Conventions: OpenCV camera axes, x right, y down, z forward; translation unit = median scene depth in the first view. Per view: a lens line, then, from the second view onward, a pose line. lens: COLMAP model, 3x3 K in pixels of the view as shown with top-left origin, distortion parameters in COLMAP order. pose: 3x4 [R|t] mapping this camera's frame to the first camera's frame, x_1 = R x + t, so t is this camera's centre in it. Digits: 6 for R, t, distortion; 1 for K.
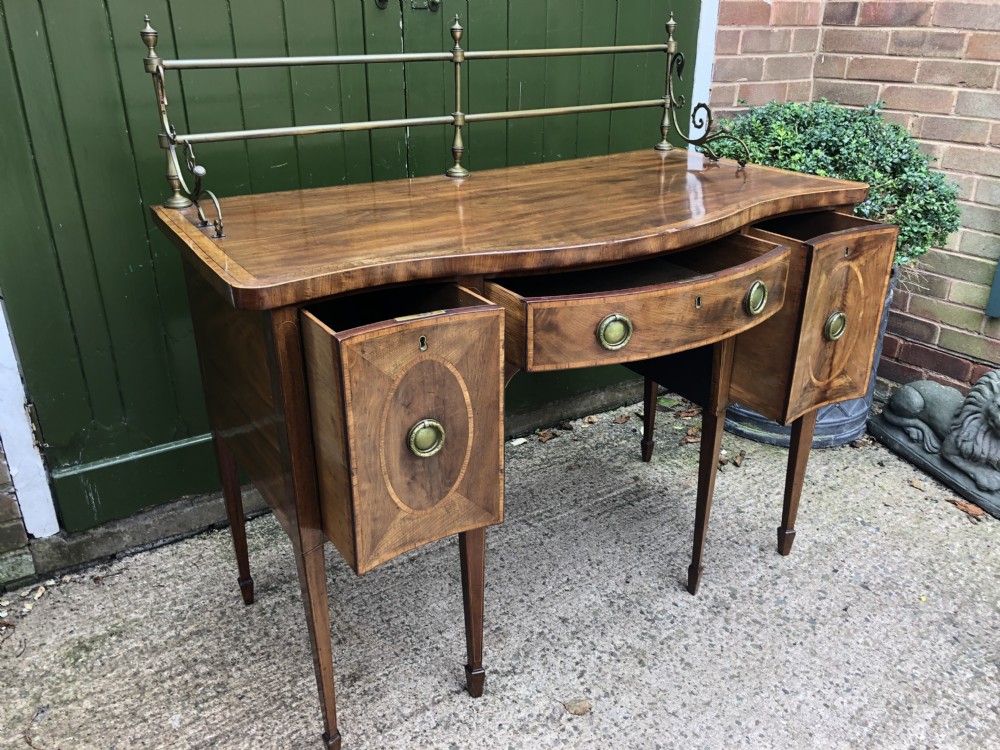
lens RADIAL K [[828.6, 0, 515.9], [0, 828.6, 362.0], [0, 0, 1]] dist [0.029543, -0.027796]
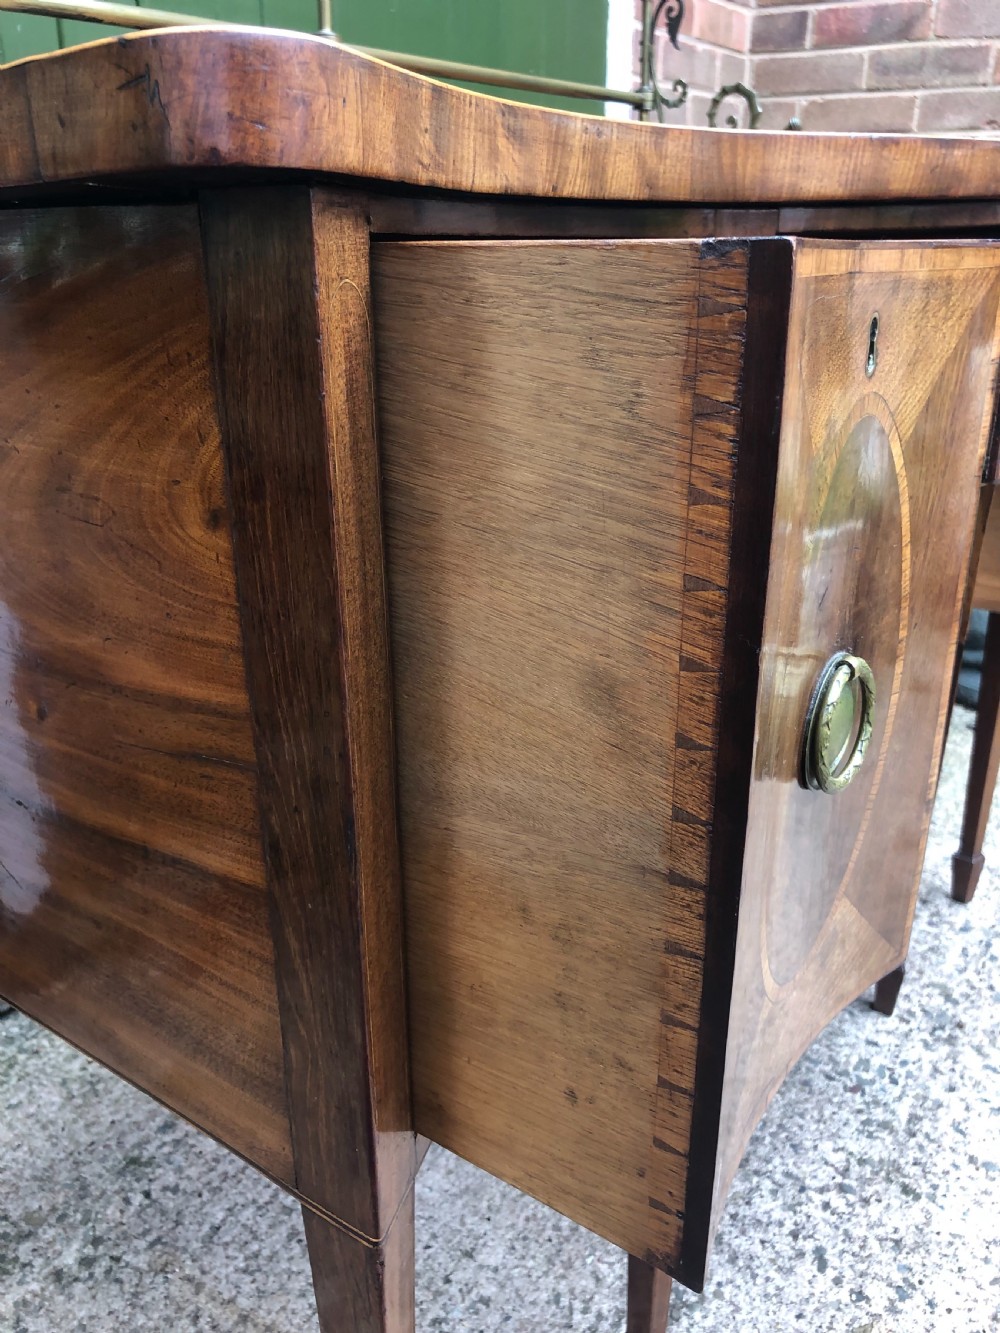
lens RADIAL K [[1104.5, 0, 496.0], [0, 1104.5, 657.6], [0, 0, 1]] dist [0.029543, -0.027796]
pose [[0.932779, -0.136194, 0.333728, -0.208842], [0.148976, 0.988757, -0.012881, 0.036144], [-0.328222, 0.061733, 0.942581, 0.423881]]
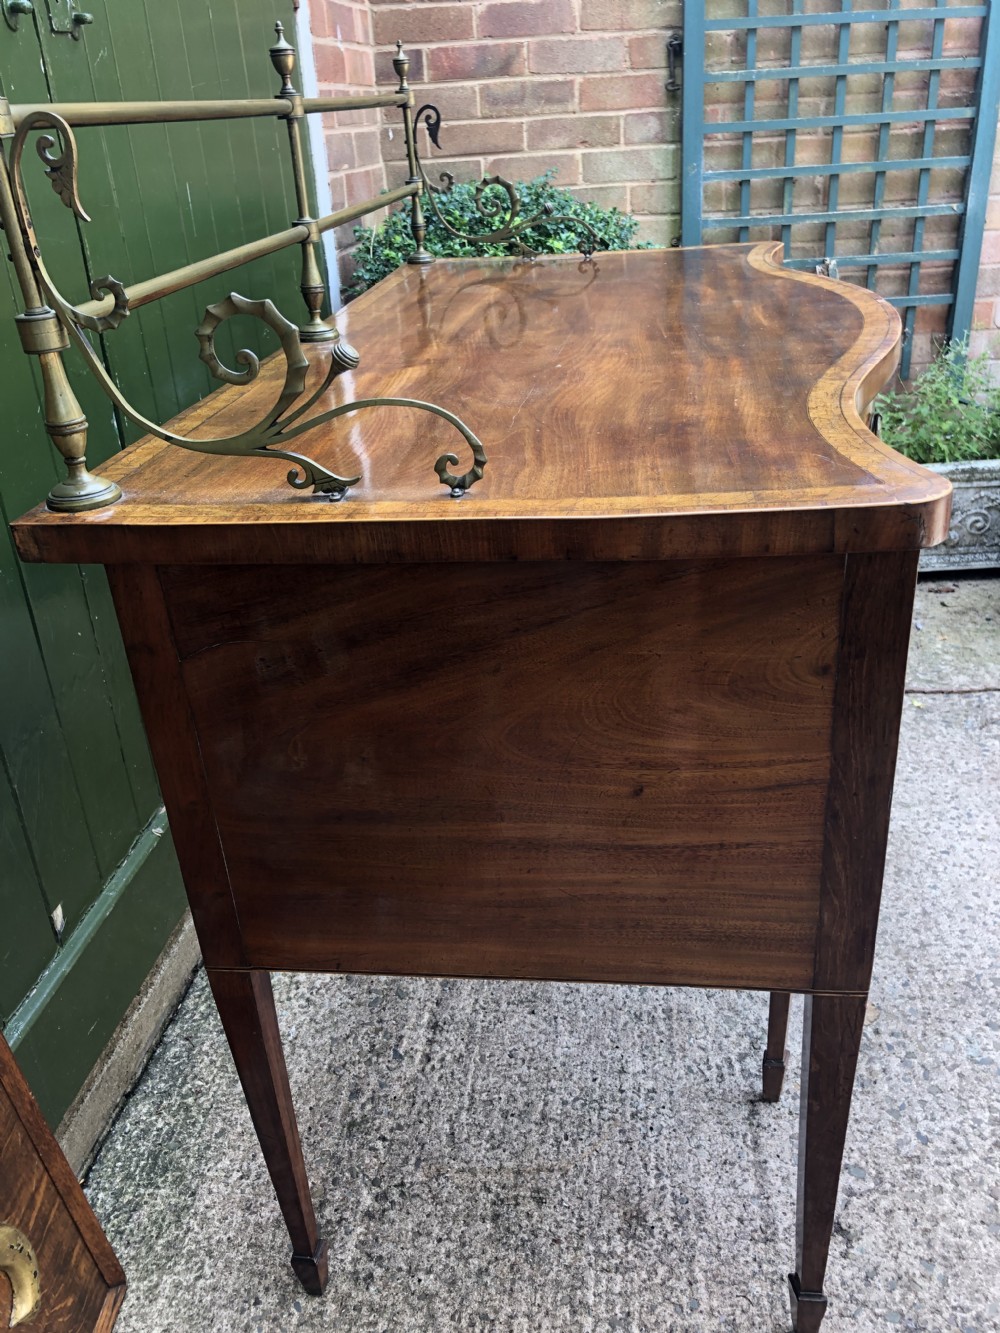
lens RADIAL K [[1104.5, 0, 513.8], [0, 1104.5, 644.0], [0, 0, 1]] dist [0.029543, -0.027796]
pose [[0.641621, -0.374083, 0.669615, -0.526241], [0.358844, 0.917973, 0.168986, -0.114260], [-0.677903, 0.131863, 0.723228, 0.405249]]
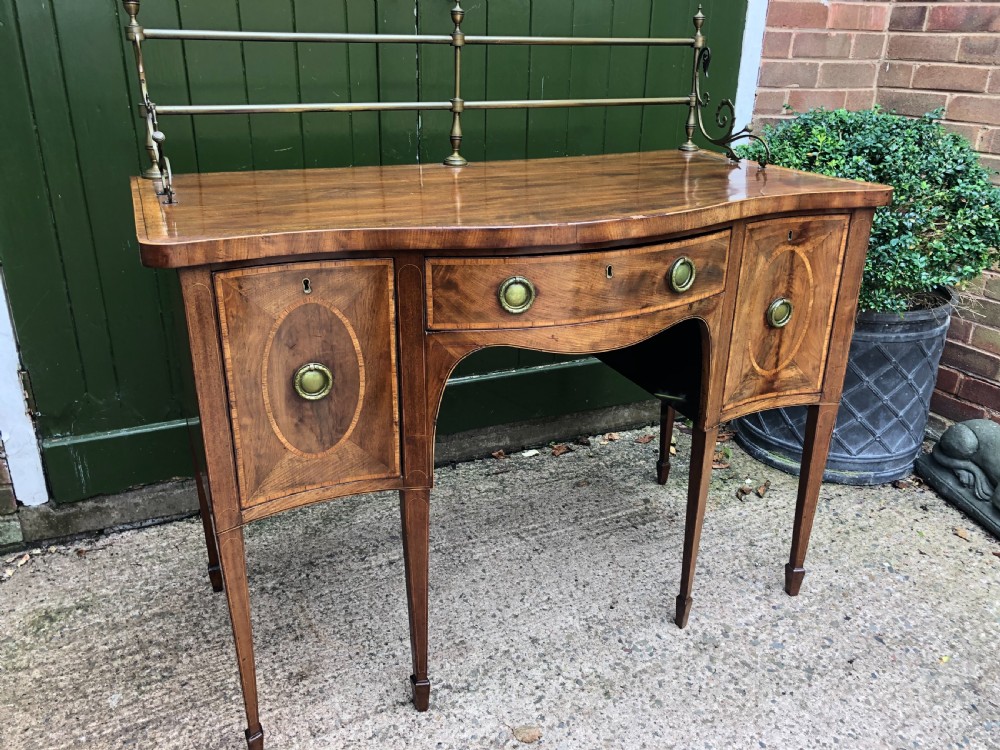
lens RADIAL K [[828.6, 0, 512.5], [0, 828.6, 360.5], [0, 0, 1]] dist [0.029543, -0.027796]
pose [[0.990861, 0.062848, -0.119347, 0.120326], [-0.066901, 0.997301, -0.030259, 0.025977], [0.117123, 0.037966, 0.992391, 0.056571]]
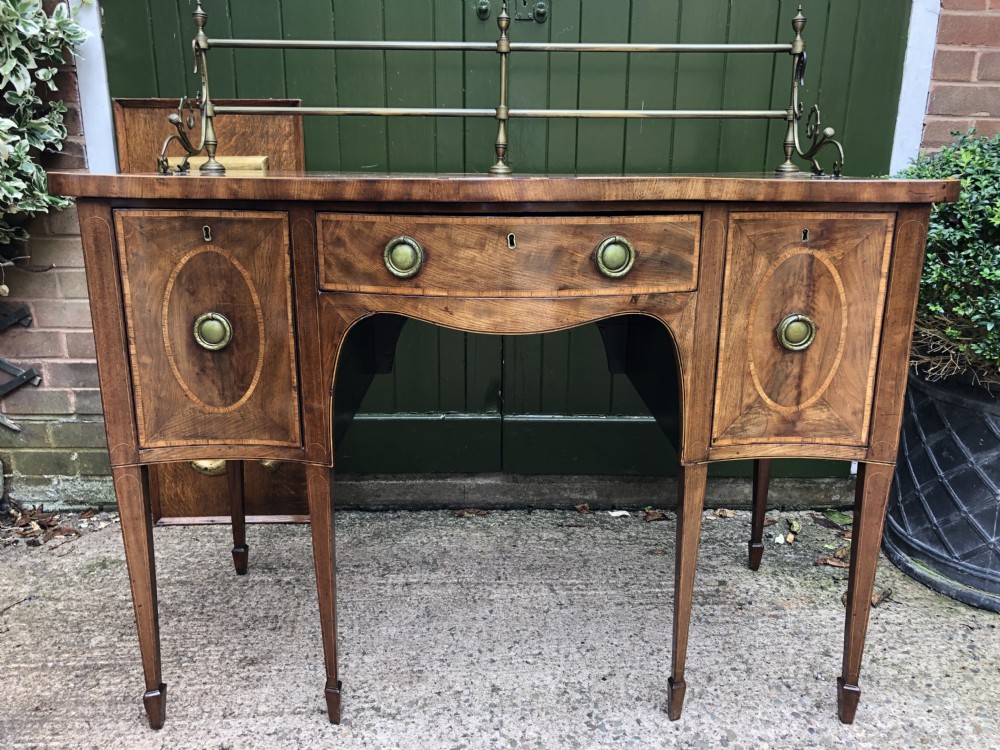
lens RADIAL K [[828.6, 0, 510.1], [0, 828.6, 364.8], [0, 0, 1]] dist [0.029543, -0.027796]
pose [[0.857561, 0.130764, -0.497484, 0.419739], [-0.207992, 0.972707, -0.102860, 0.077141], [0.470456, 0.191681, 0.861353, 0.228343]]
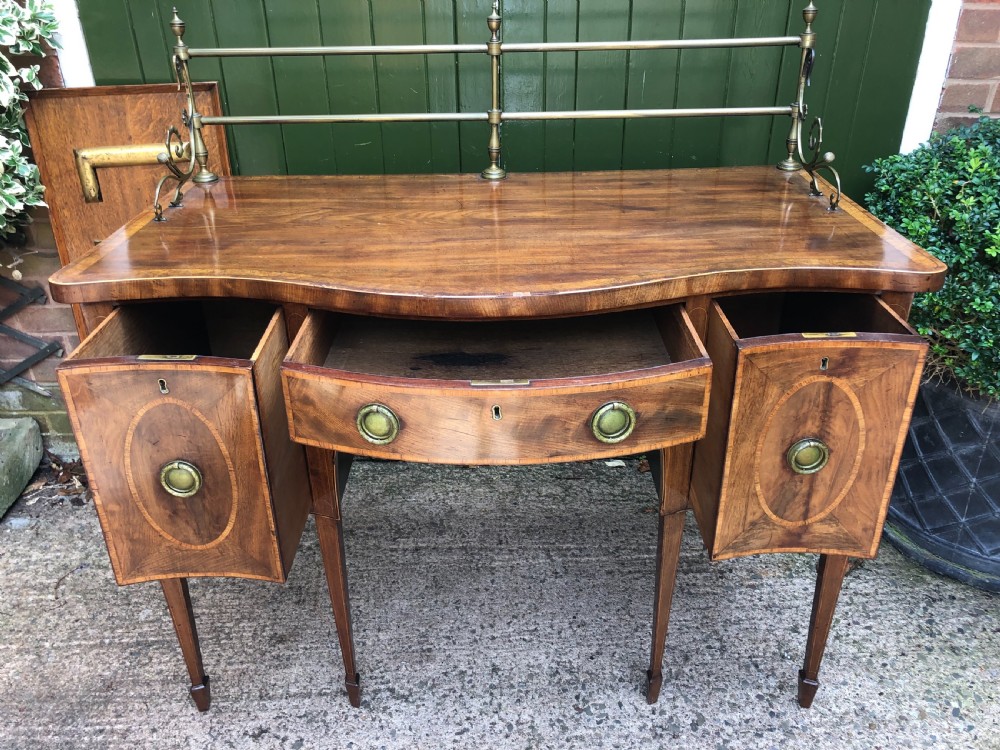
lens RADIAL K [[828.6, 0, 497.5], [0, 828.6, 361.2], [0, 0, 1]] dist [0.029543, -0.027796]
pose [[0.842548, 0.231890, -0.486147, 0.415876], [-0.195780, 0.972692, 0.124661, -0.136003], [0.501779, -0.009855, 0.864940, 0.190792]]
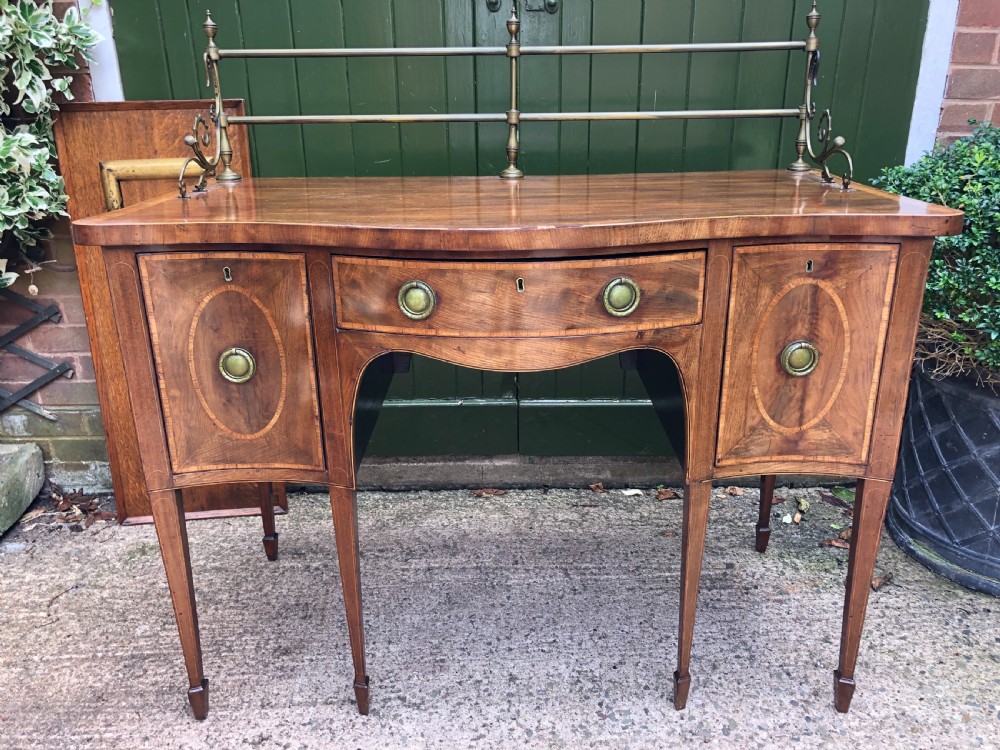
lens RADIAL K [[828.6, 0, 512.9], [0, 828.6, 366.8], [0, 0, 1]] dist [0.029543, -0.027796]
pose [[0.848414, 0.167082, -0.502272, 0.426848], [-0.197793, 0.980211, -0.008033, -0.005101], [0.490991, 0.106161, 0.864672, 0.196702]]
